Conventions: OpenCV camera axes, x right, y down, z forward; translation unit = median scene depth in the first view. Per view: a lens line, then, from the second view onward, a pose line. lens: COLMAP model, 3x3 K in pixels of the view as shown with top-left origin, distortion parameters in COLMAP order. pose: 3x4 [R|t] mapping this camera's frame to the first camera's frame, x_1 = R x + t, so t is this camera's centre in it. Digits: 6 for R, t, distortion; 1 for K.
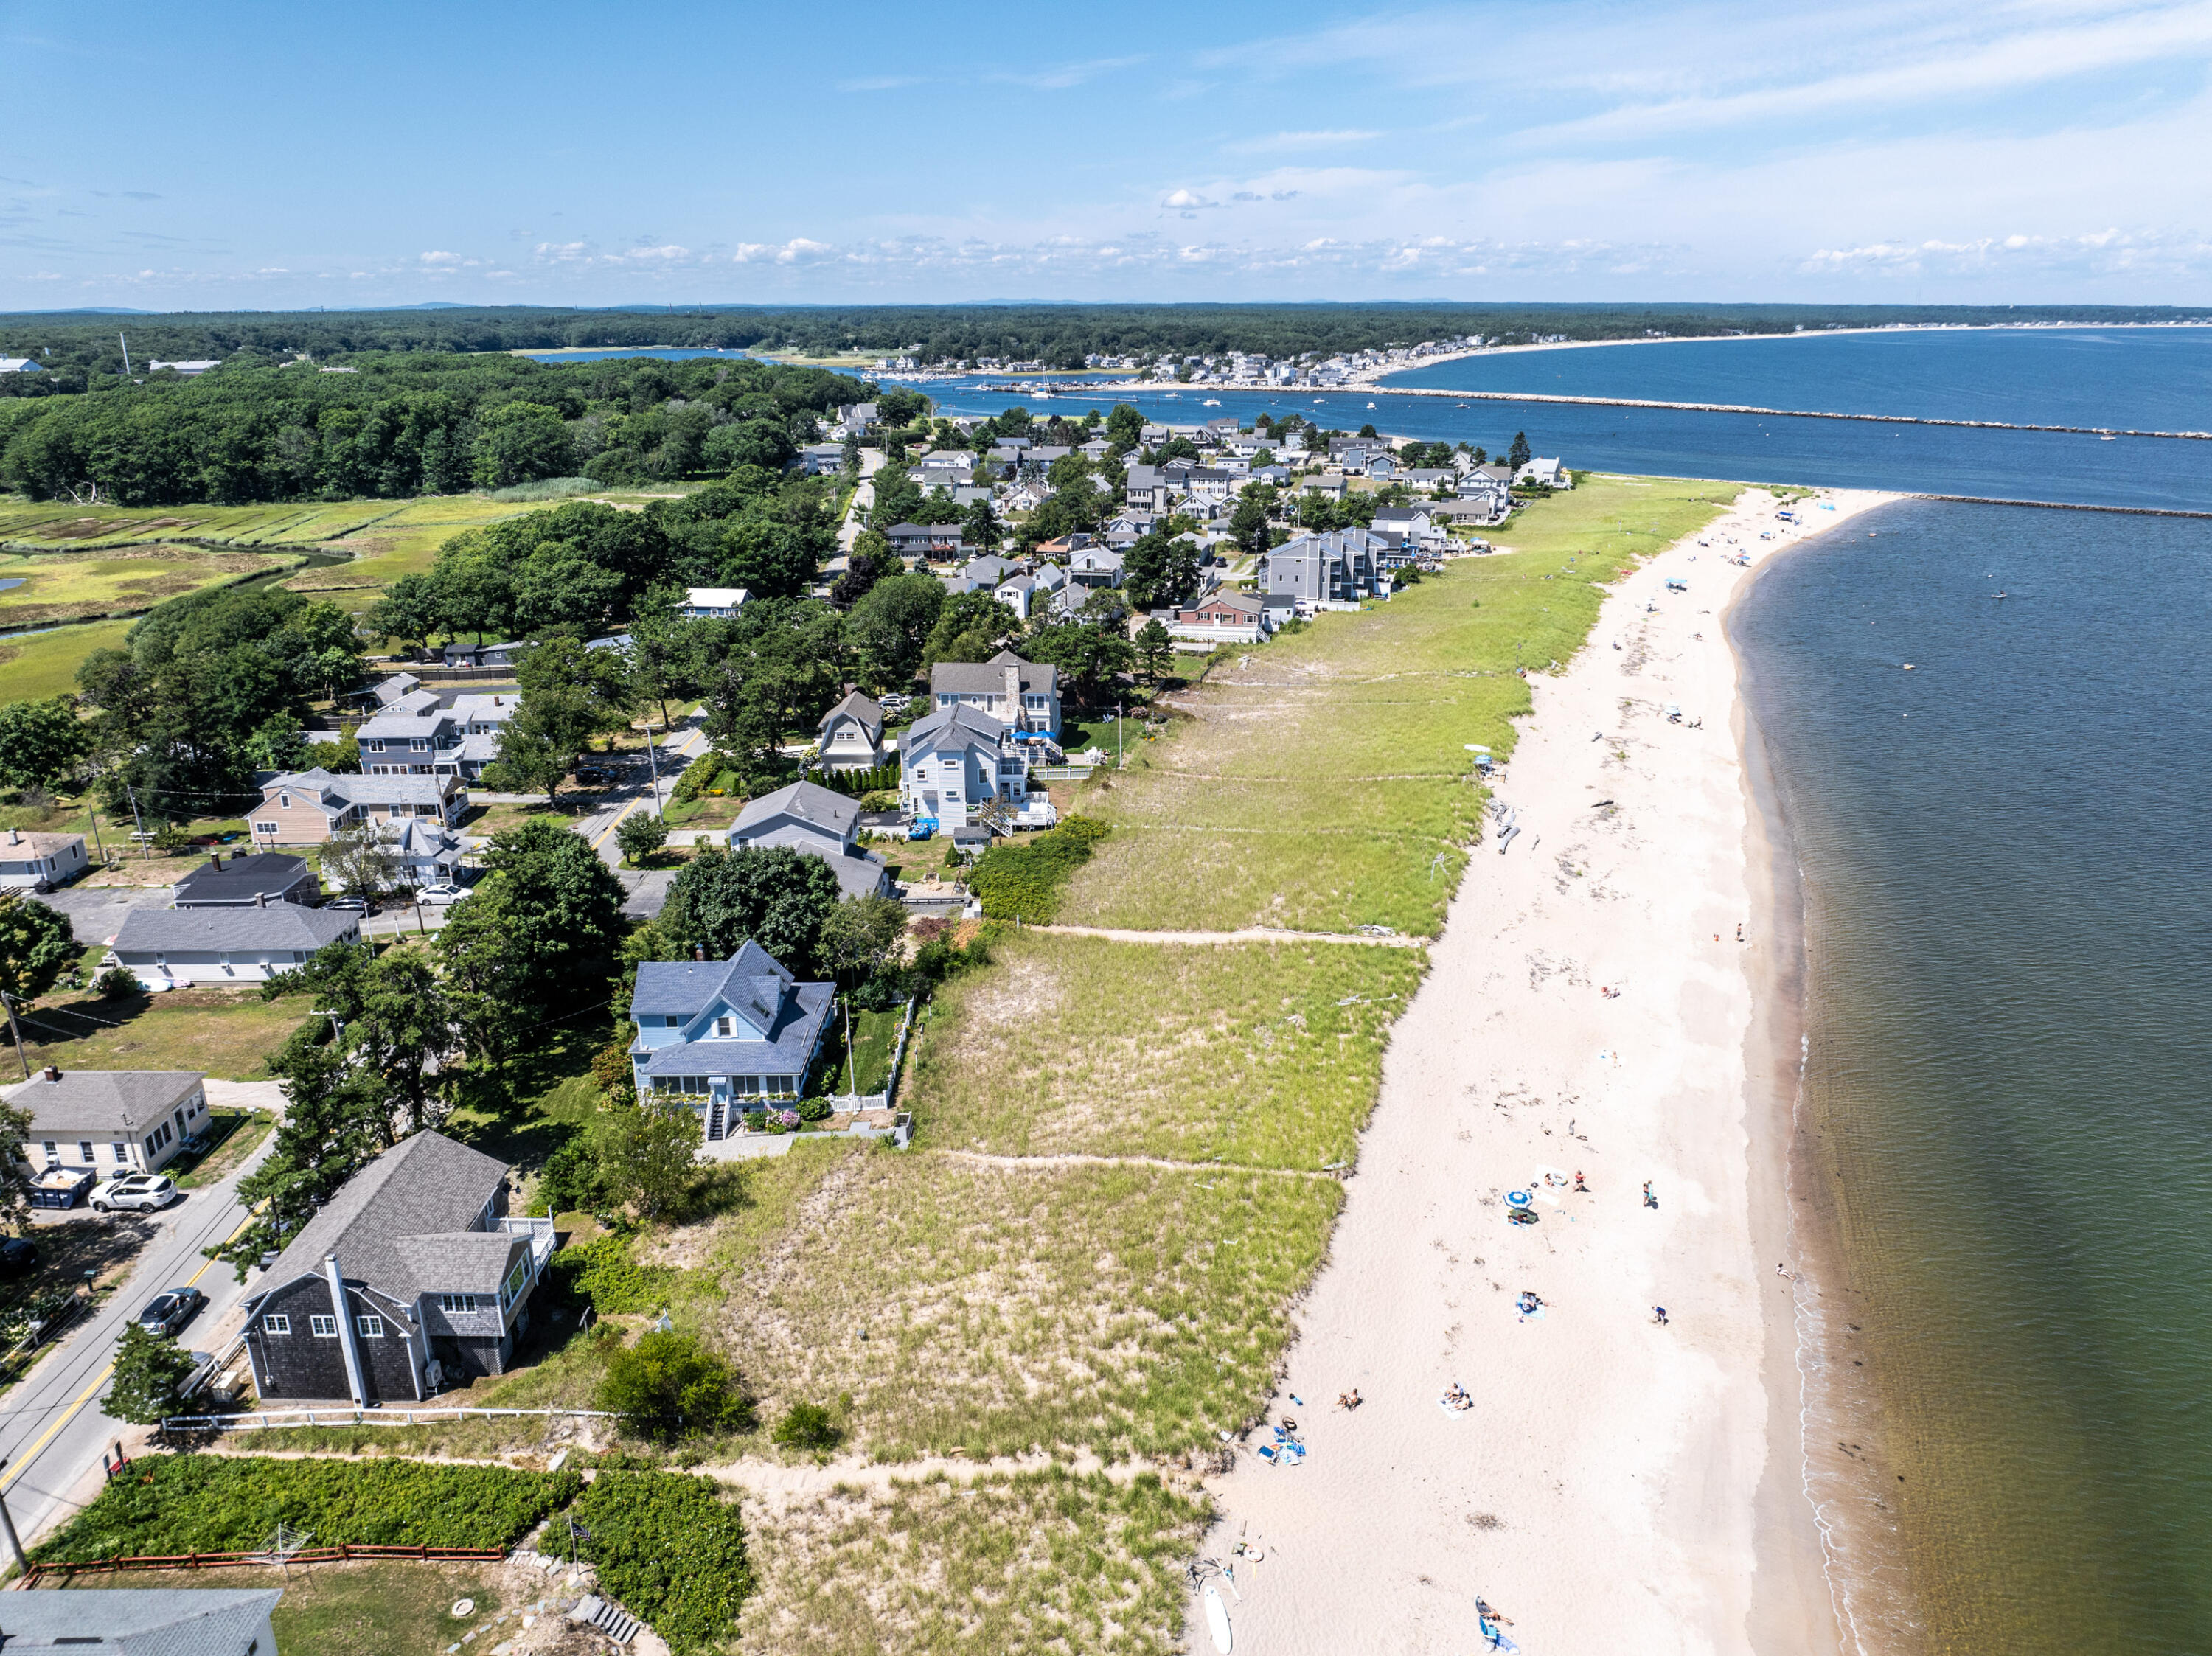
lens RADIAL K [[1543.1, 0, 1118.9], [0, 1543.1, 824.5], [0, 0, 1]] dist [-0.049127, 0.020443]
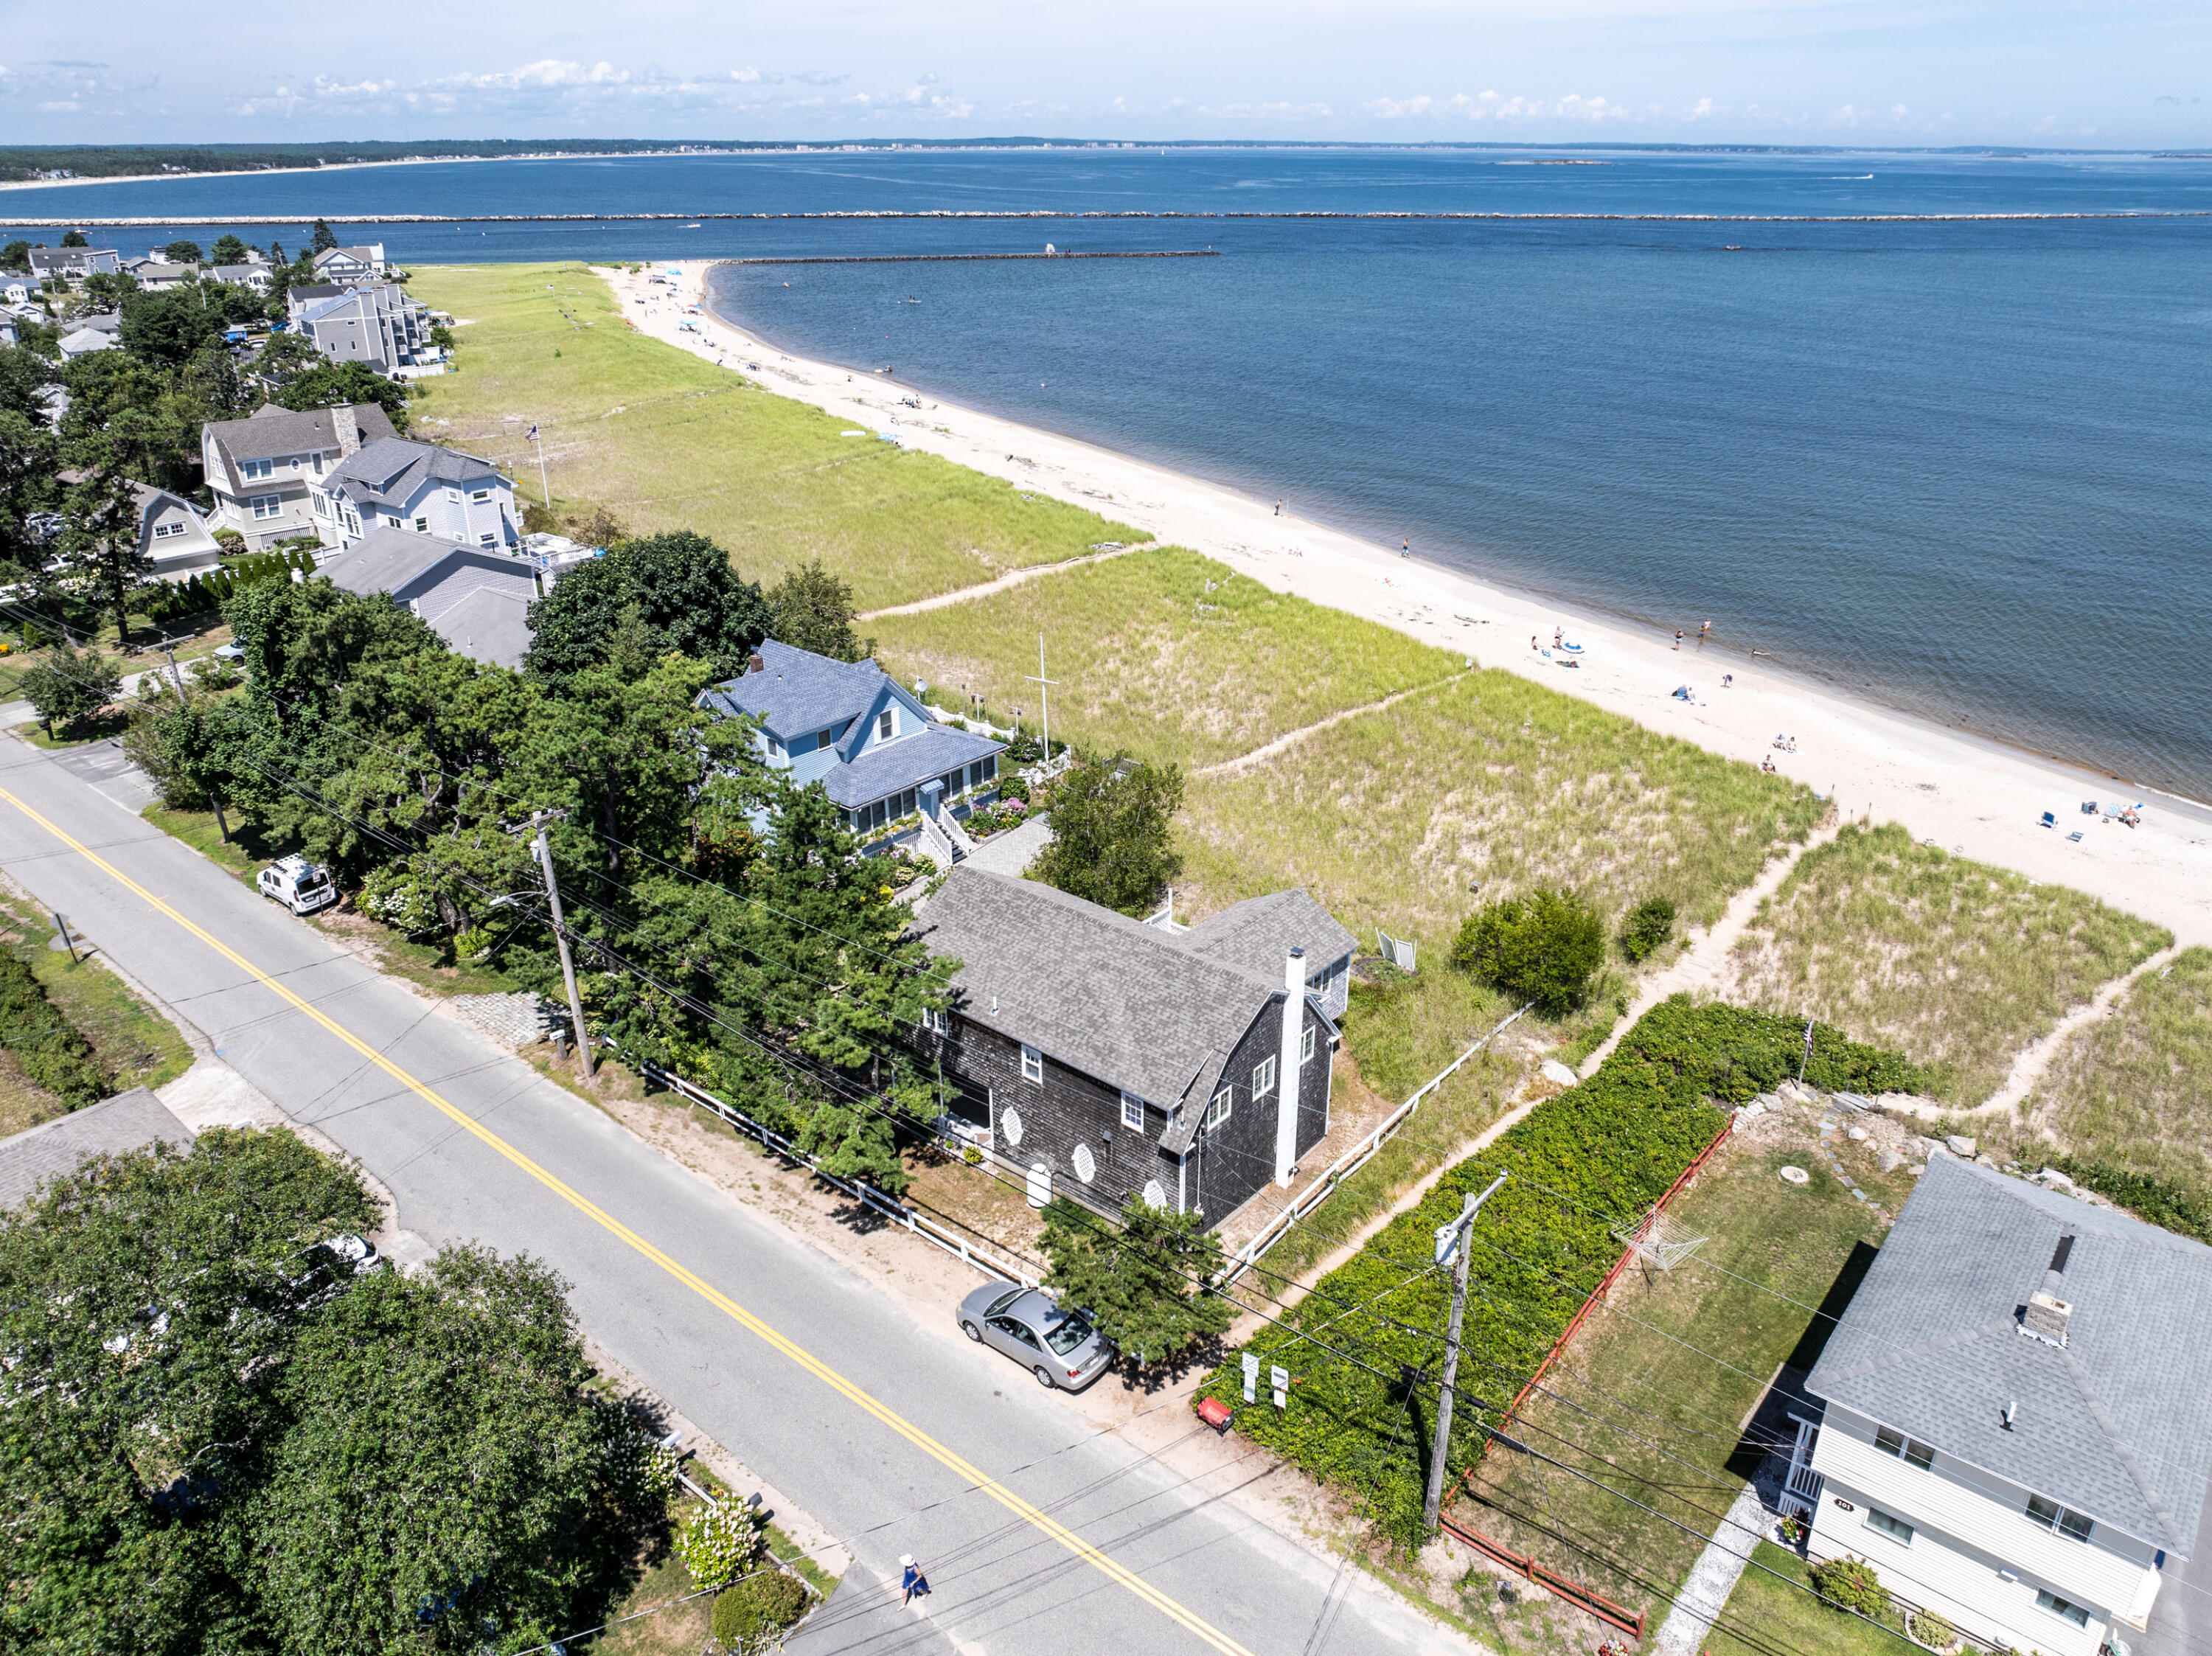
lens RADIAL K [[1543.1, 0, 1118.9], [0, 1543.1, 824.5], [0, 0, 1]] dist [-0.049127, 0.020443]
pose [[0.645210, -0.305543, 0.700248, -0.709932], [0.239495, 0.951239, 0.194387, 0.061538], [-0.725497, 0.042285, 0.686925, 0.424225]]
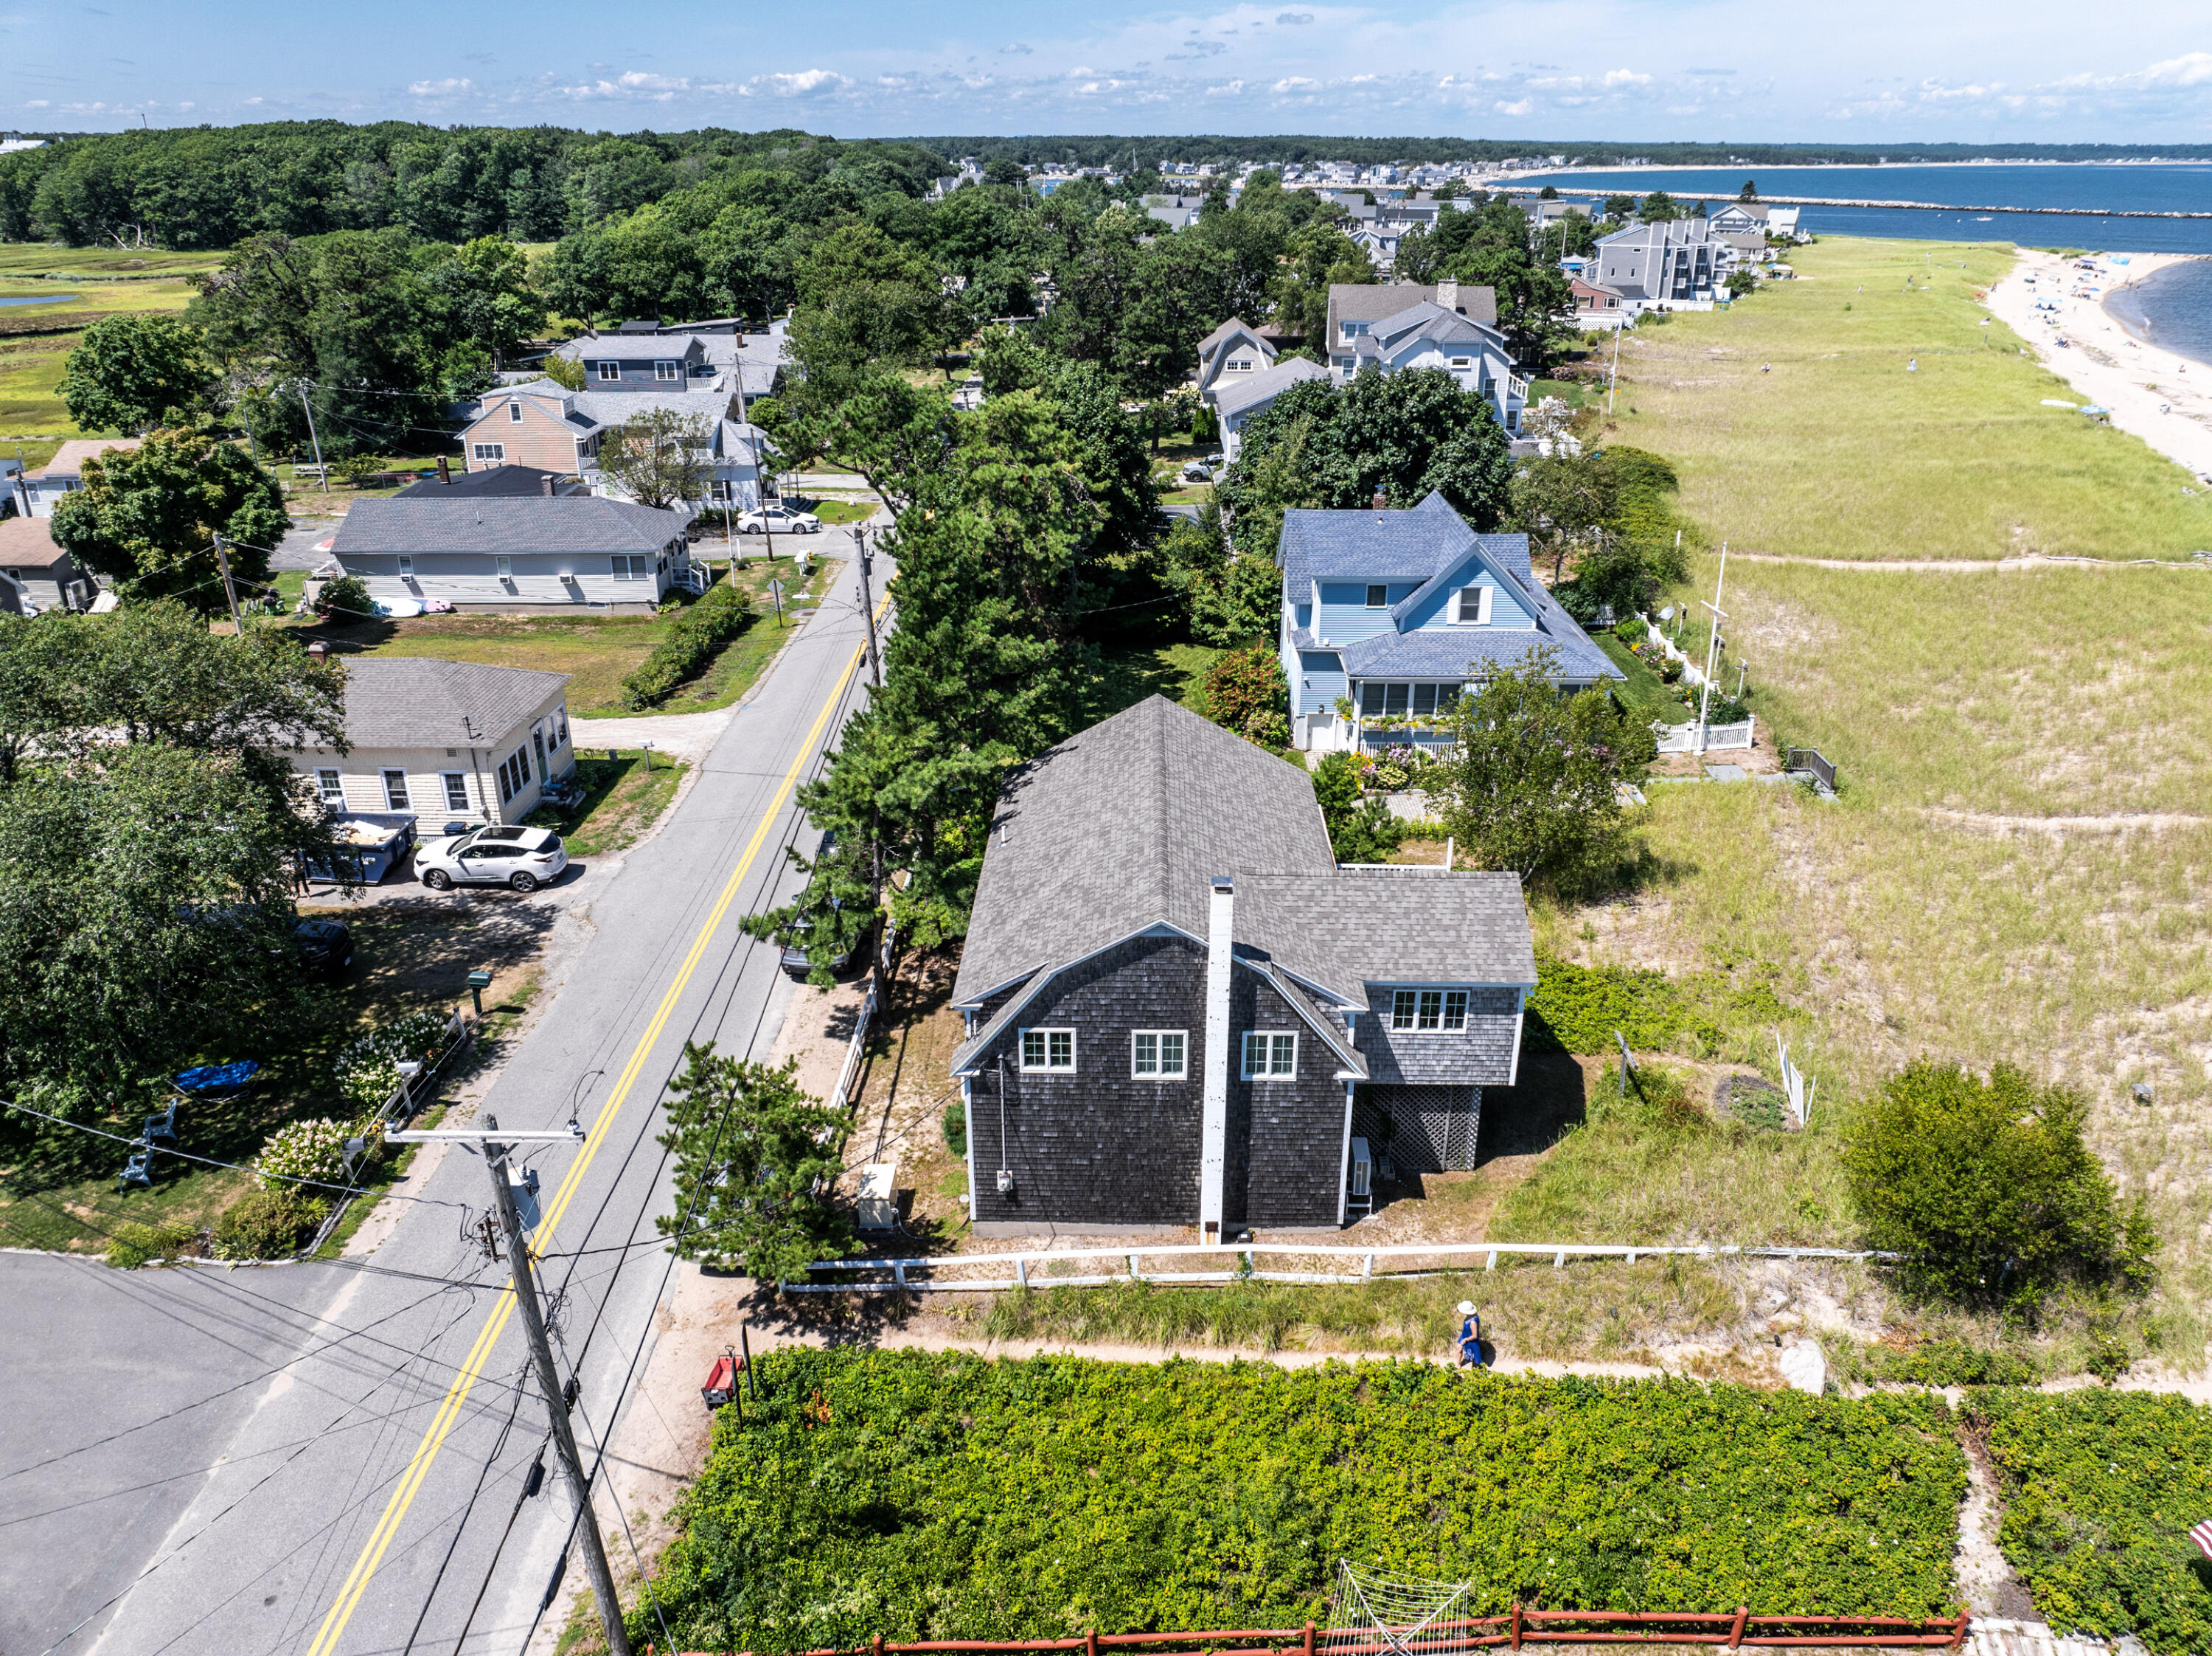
lens RADIAL K [[1555.3, 0, 1119.2], [0, 1555.3, 812.8], [0, 0, 1]] dist [-0.065411, 0.044631]
pose [[0.999807, 0.012055, -0.015485, -0.379420], [-0.010703, 0.996353, 0.084656, 0.162227], [0.016450, -0.084474, 0.996290, 0.410963]]
